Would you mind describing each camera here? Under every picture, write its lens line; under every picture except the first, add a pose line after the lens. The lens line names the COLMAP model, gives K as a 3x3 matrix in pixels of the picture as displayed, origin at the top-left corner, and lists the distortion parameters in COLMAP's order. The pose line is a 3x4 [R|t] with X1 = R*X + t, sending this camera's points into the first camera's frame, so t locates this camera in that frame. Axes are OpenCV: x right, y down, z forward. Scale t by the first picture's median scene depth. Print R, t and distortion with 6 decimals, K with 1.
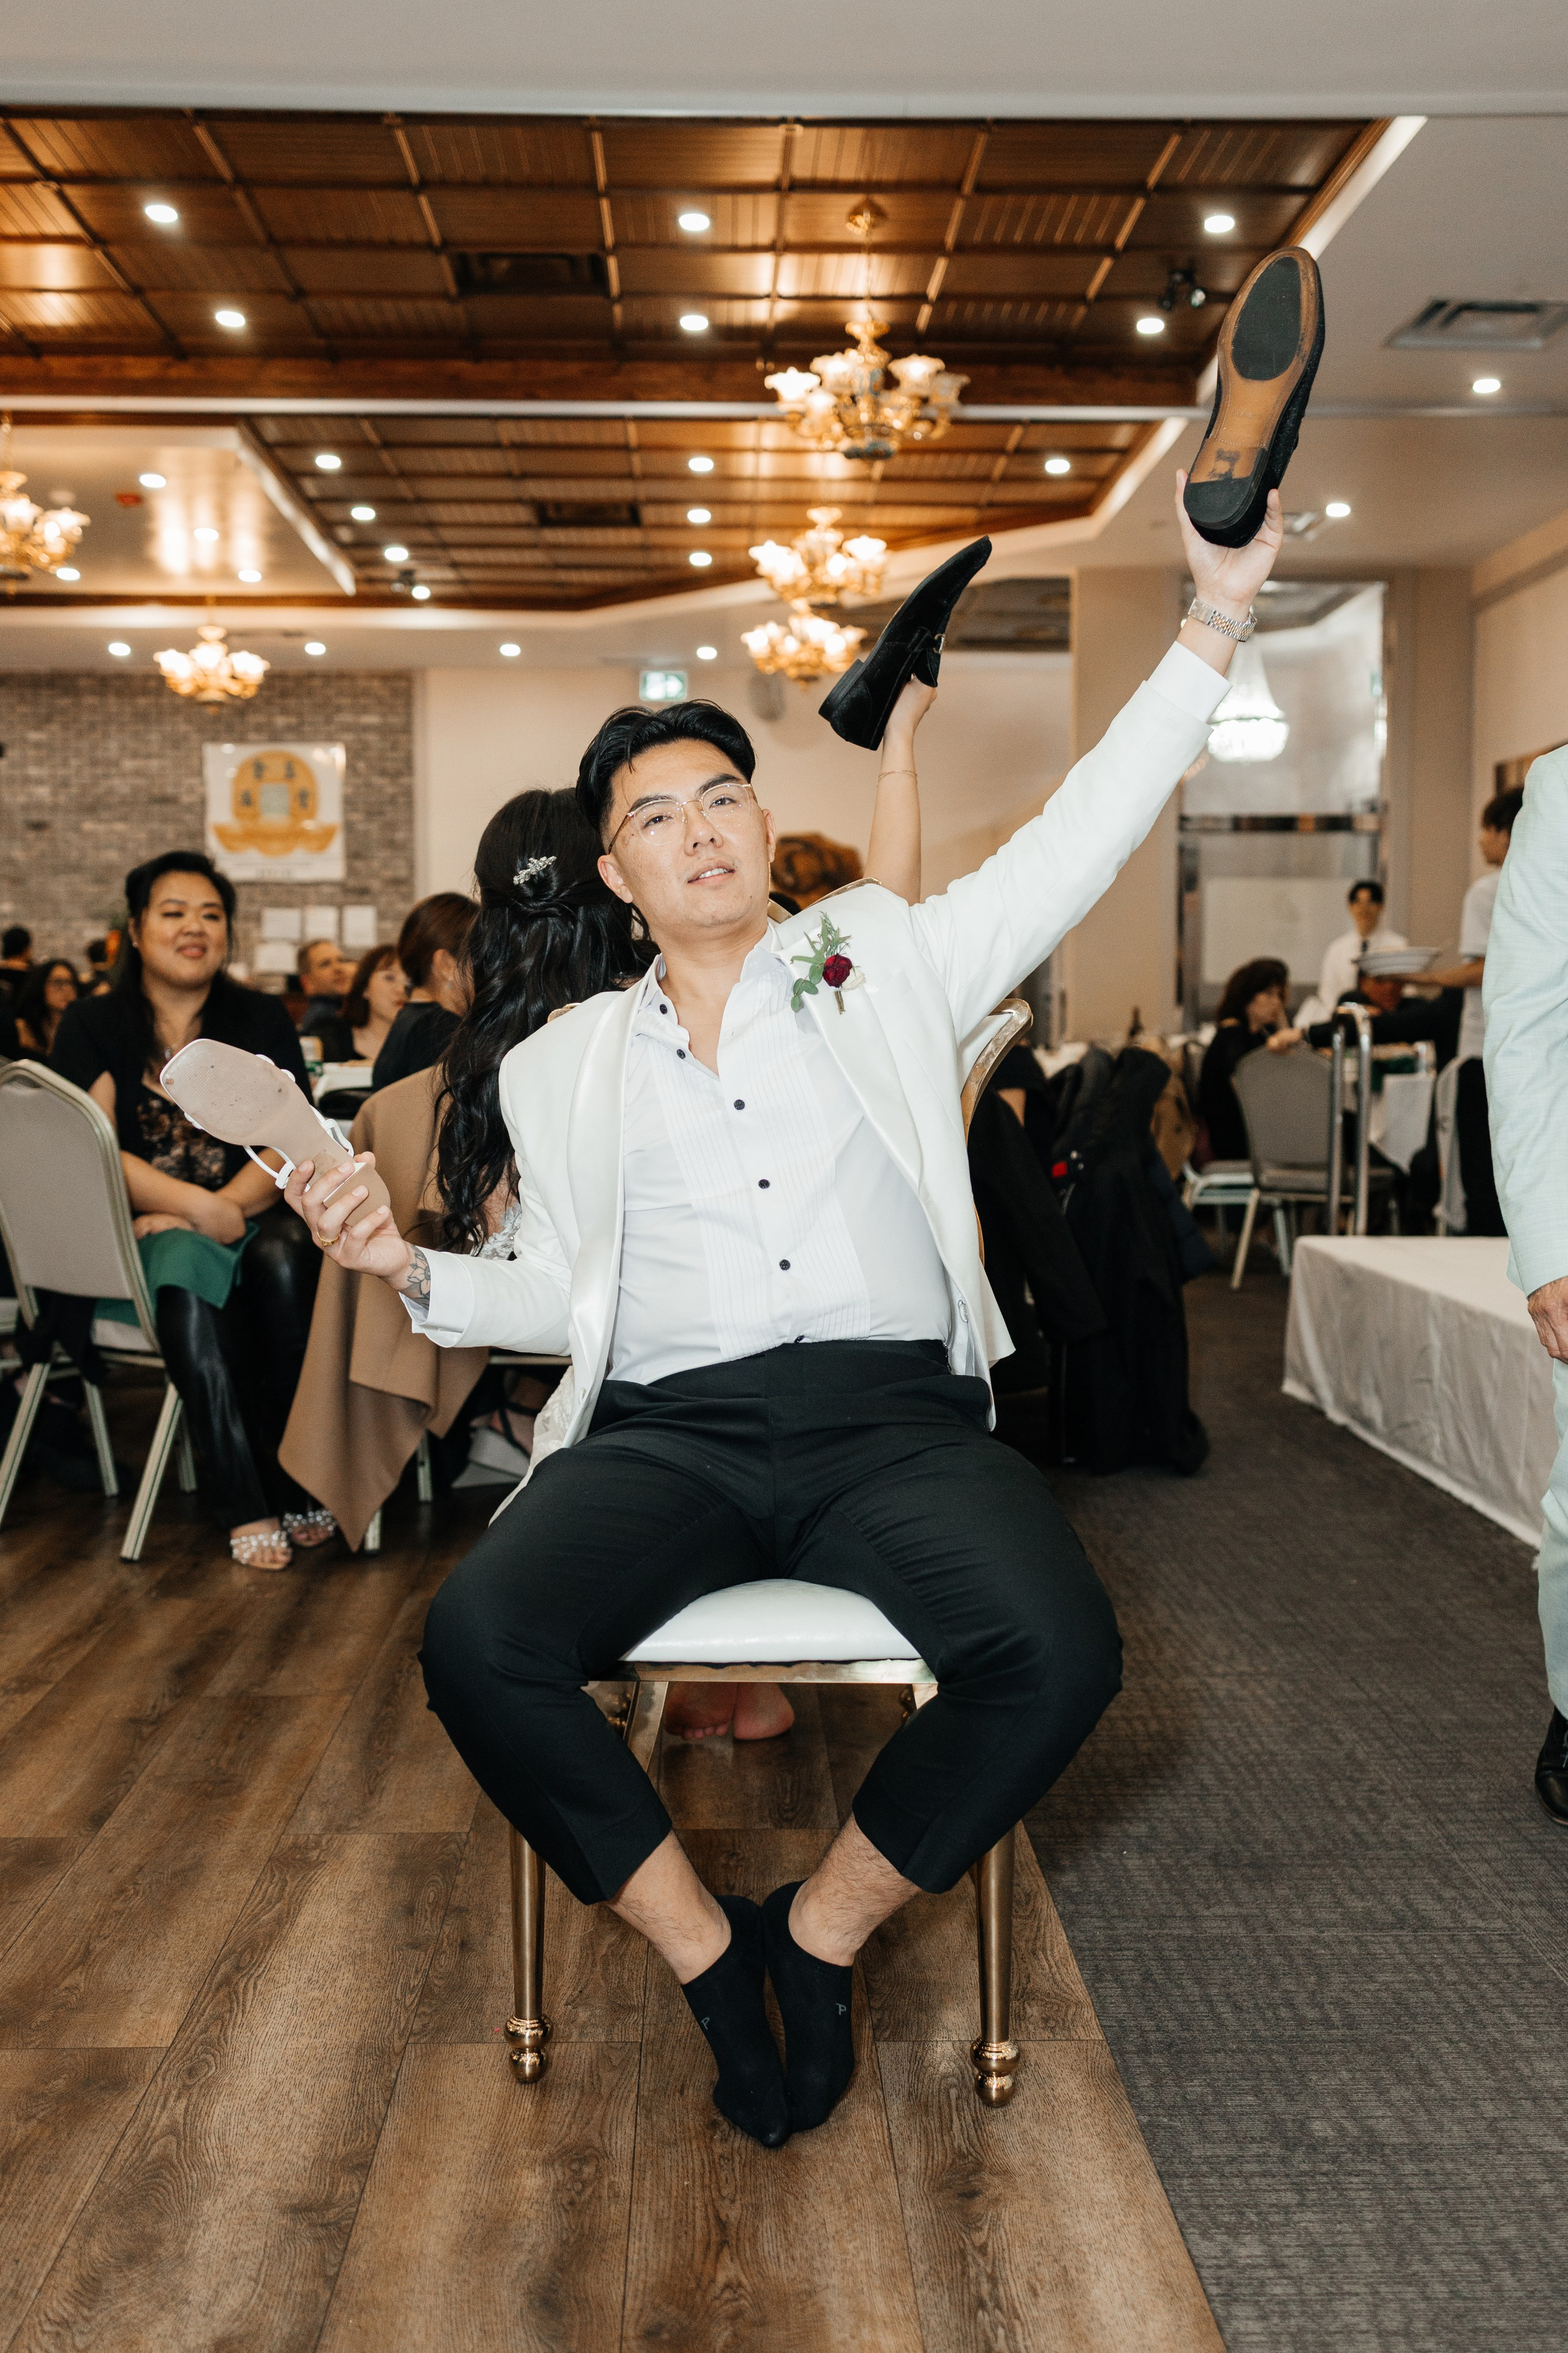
lens RADIAL K [[2345.4, 0, 784.0], [0, 2345.4, 1176.5], [0, 0, 1]] dist [0.001099, -0.004319]
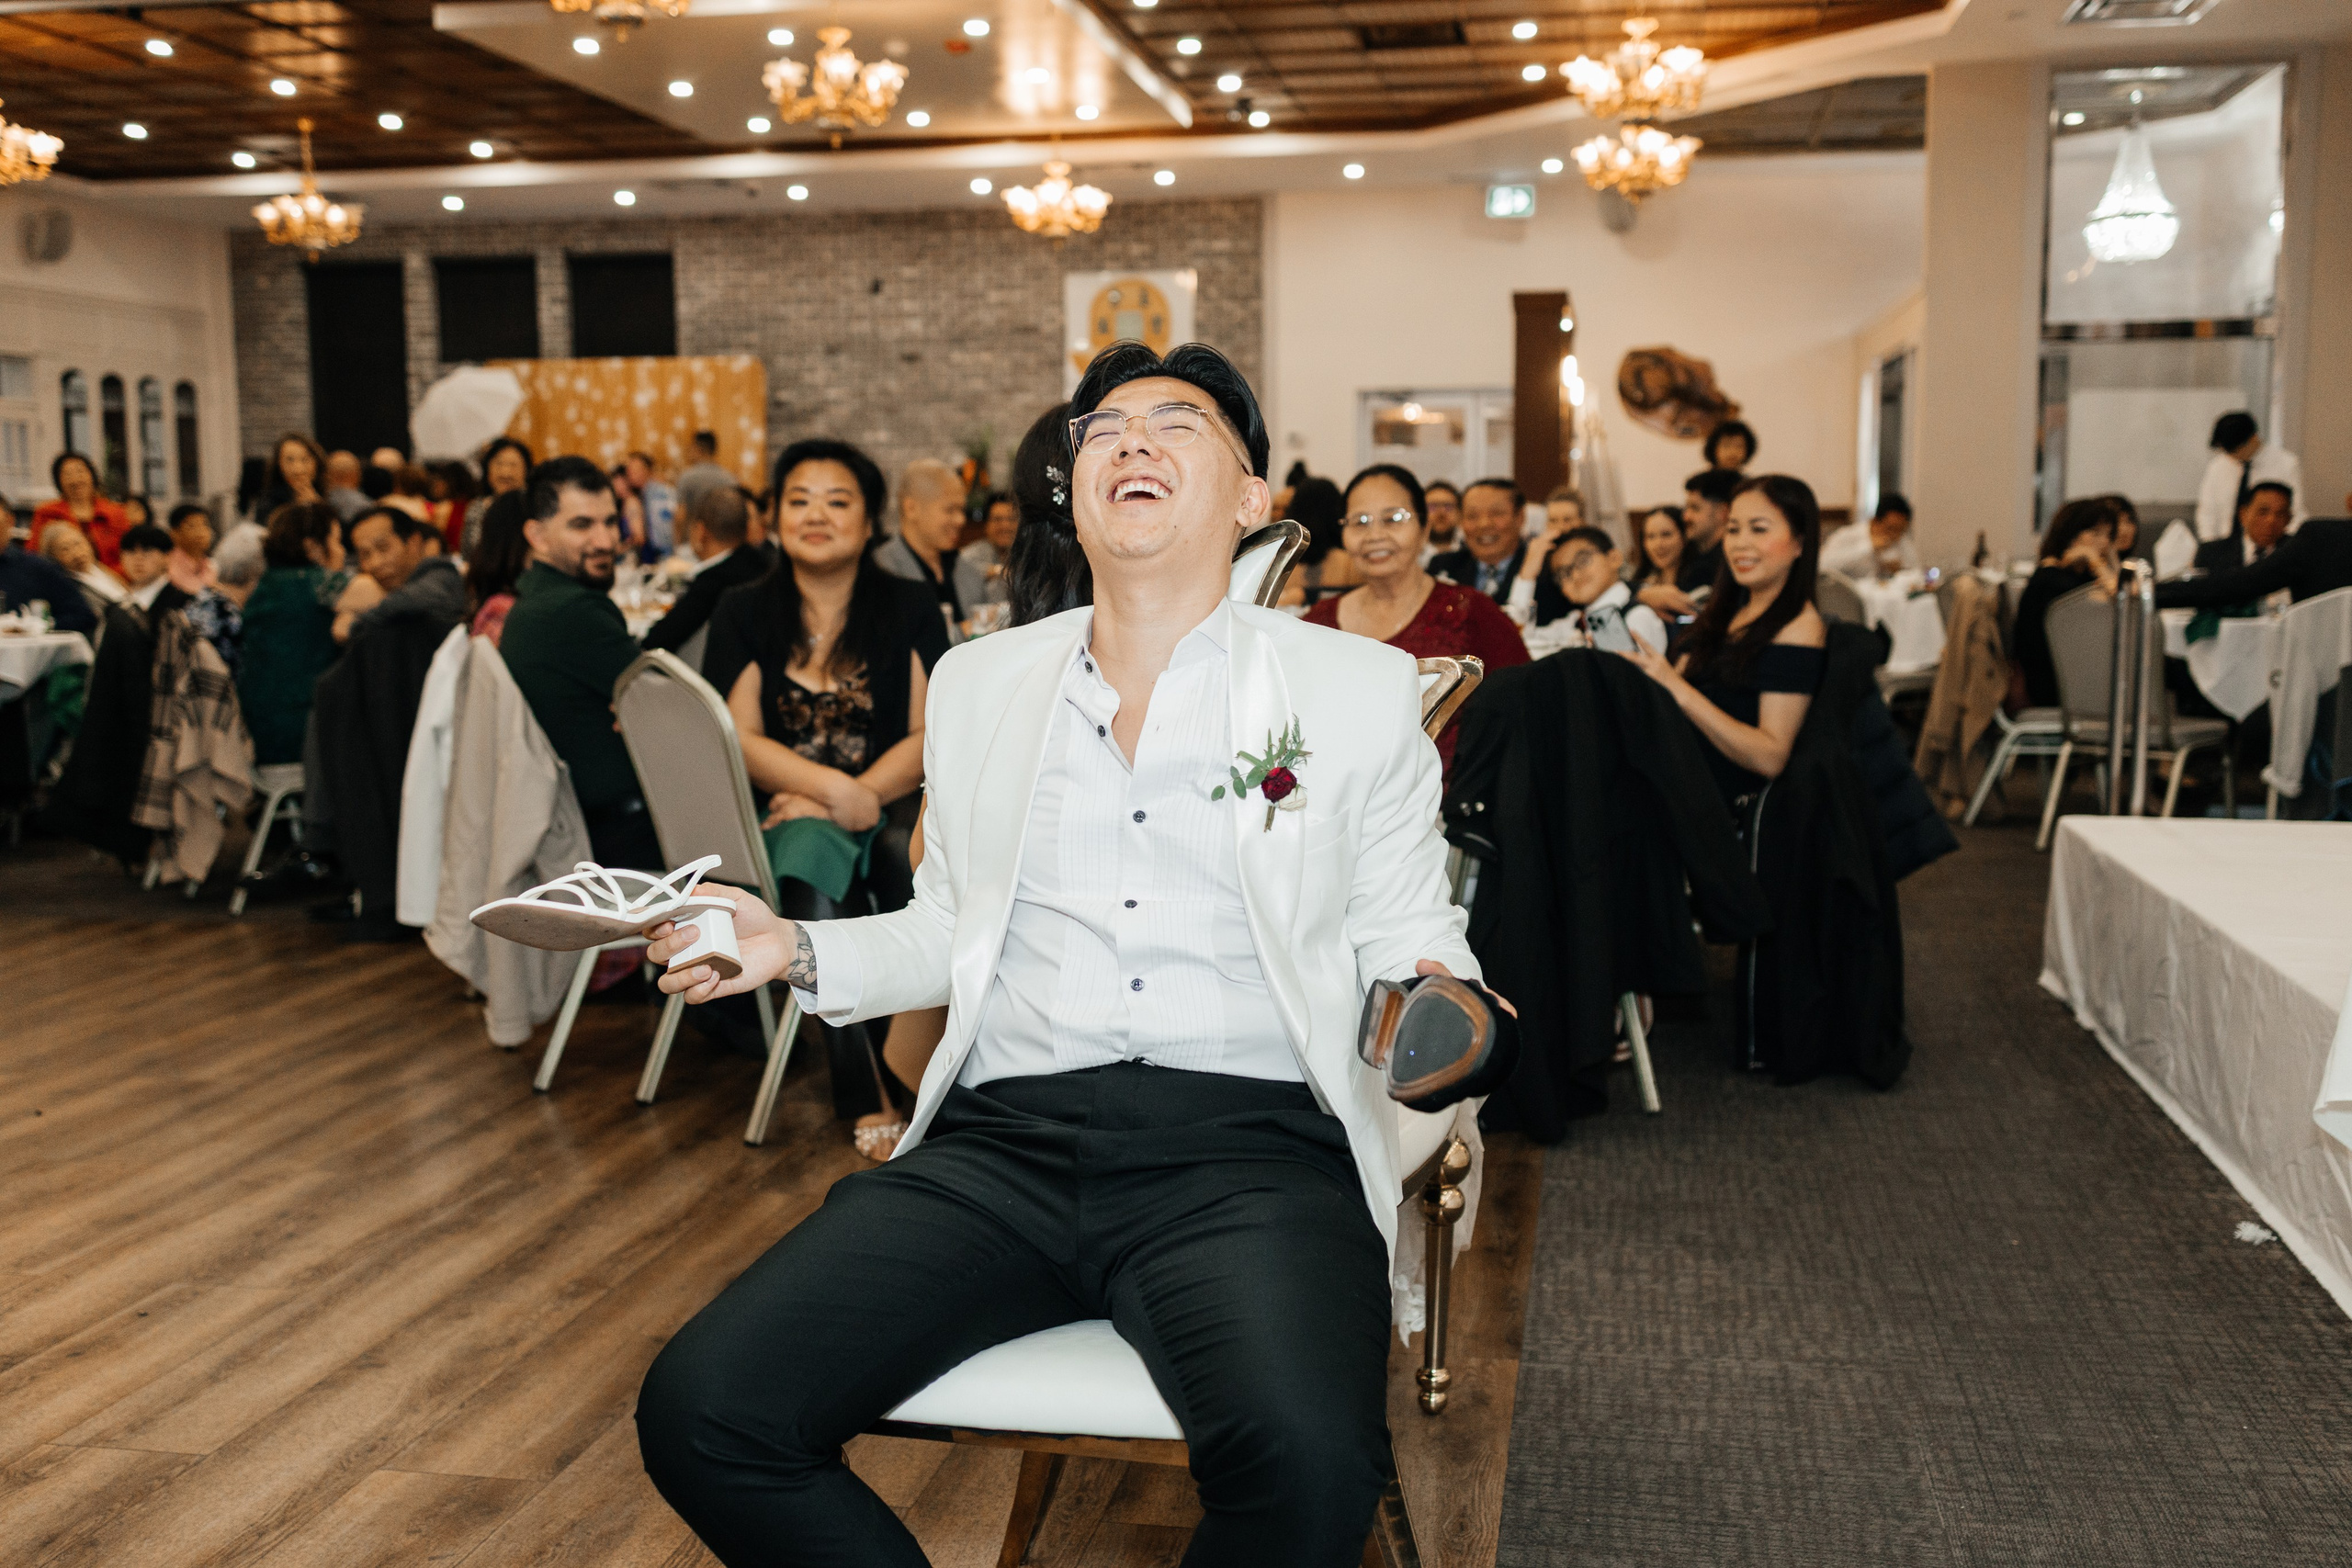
lens RADIAL K [[2285.3, 0, 1187.7], [0, 2285.3, 770.8], [0, 0, 1]] dist [0.001253, 0.009541]
pose [[0.976703, 0.015598, -0.214029, 0.101734], [-0.006516, 0.999051, 0.043073, -0.037209], [0.214498, -0.040674, 0.975877, 0.073083]]
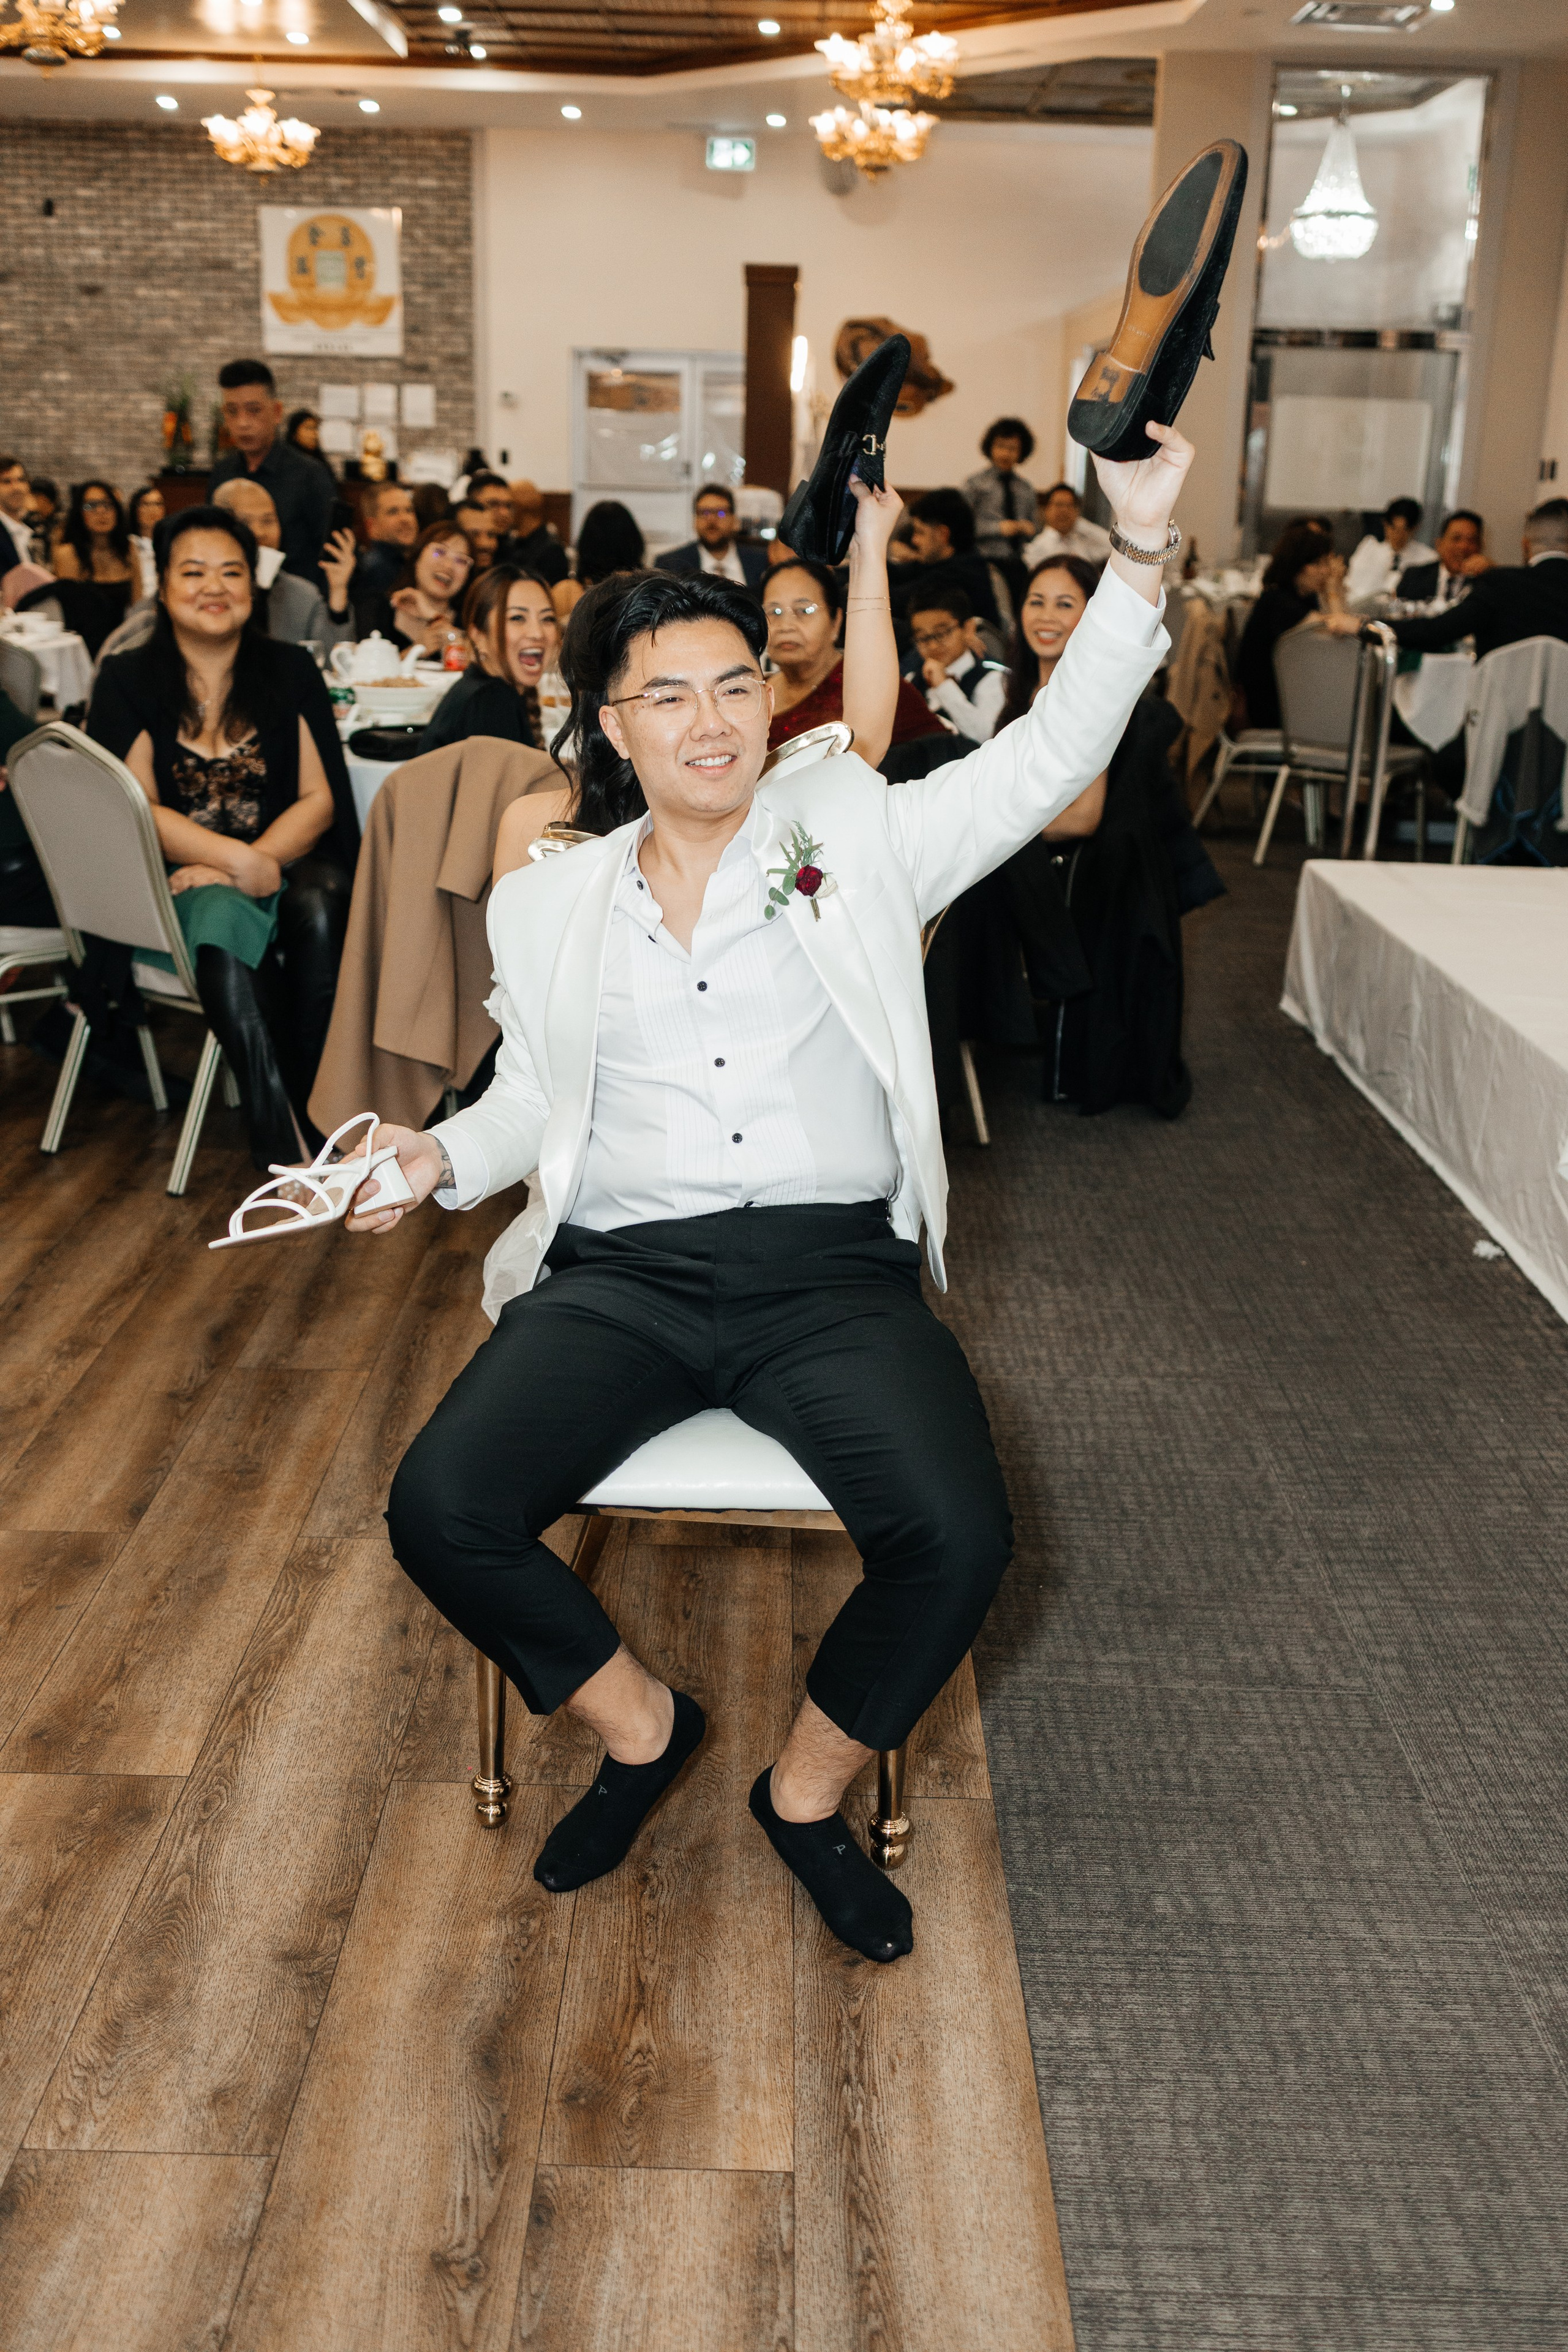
lens RADIAL K [[2285.5, 0, 784.0], [0, 2285.5, 1143.8], [0, 0, 1]] dist [0.001253, 0.009541]
pose [[0.999129, 0.035096, -0.022579, 0.022803], [-0.029186, 0.974370, 0.223051, -0.092520], [0.029828, -0.222198, 0.974545, -0.014794]]
